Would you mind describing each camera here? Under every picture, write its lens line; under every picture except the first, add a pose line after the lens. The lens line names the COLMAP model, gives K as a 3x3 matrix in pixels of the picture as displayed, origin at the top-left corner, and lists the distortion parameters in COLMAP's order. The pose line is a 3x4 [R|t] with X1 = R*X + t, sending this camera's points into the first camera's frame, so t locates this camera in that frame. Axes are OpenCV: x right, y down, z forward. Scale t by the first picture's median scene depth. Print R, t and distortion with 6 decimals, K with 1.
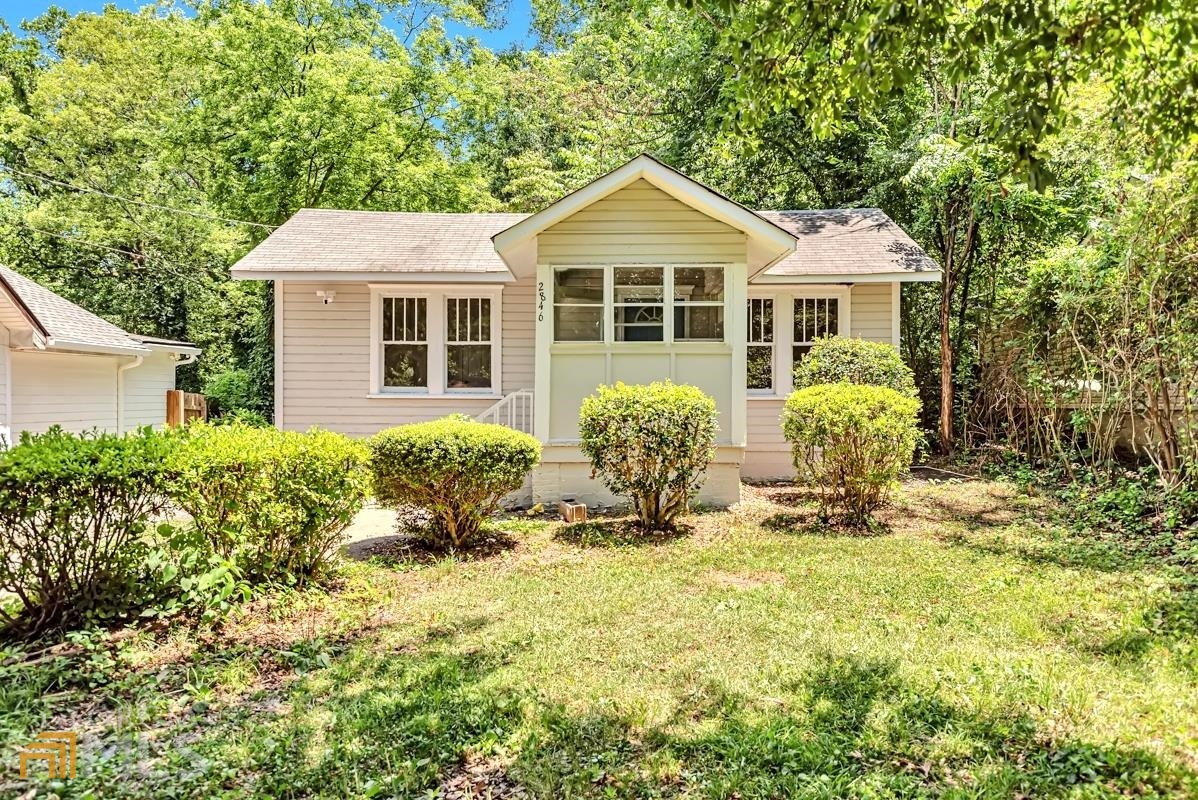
lens RADIAL K [[820.2, 0, 599.0], [0, 820.2, 400.0], [0, 0, 1]] dist [-0.001803, -0.000770]
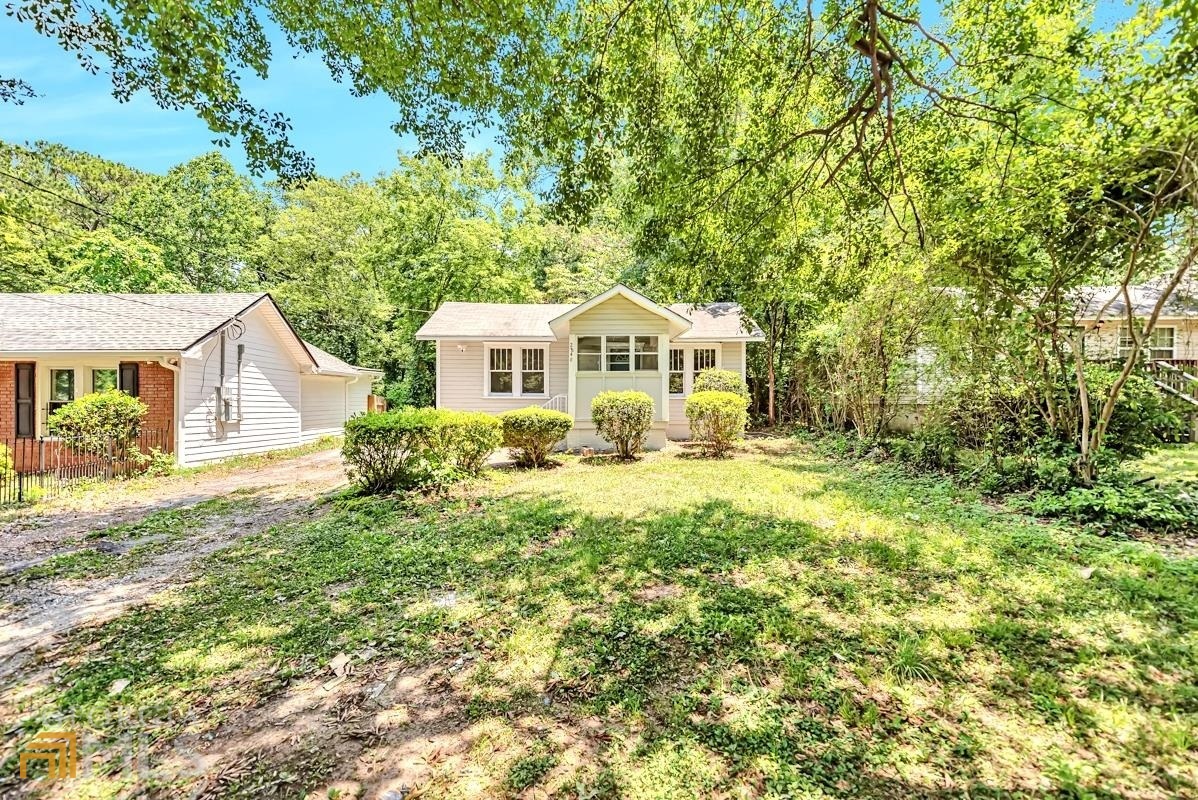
lens RADIAL K [[484.9, 0, 599.0], [0, 484.9, 400.0], [0, 0, 1]] dist [0.000299, 0.000023]
pose [[0.999925, -0.001845, 0.012126, -0.015019], [0.001858, 0.999998, -0.001123, 0.003756], [-0.012124, 0.001145, 0.999926, -0.237032]]
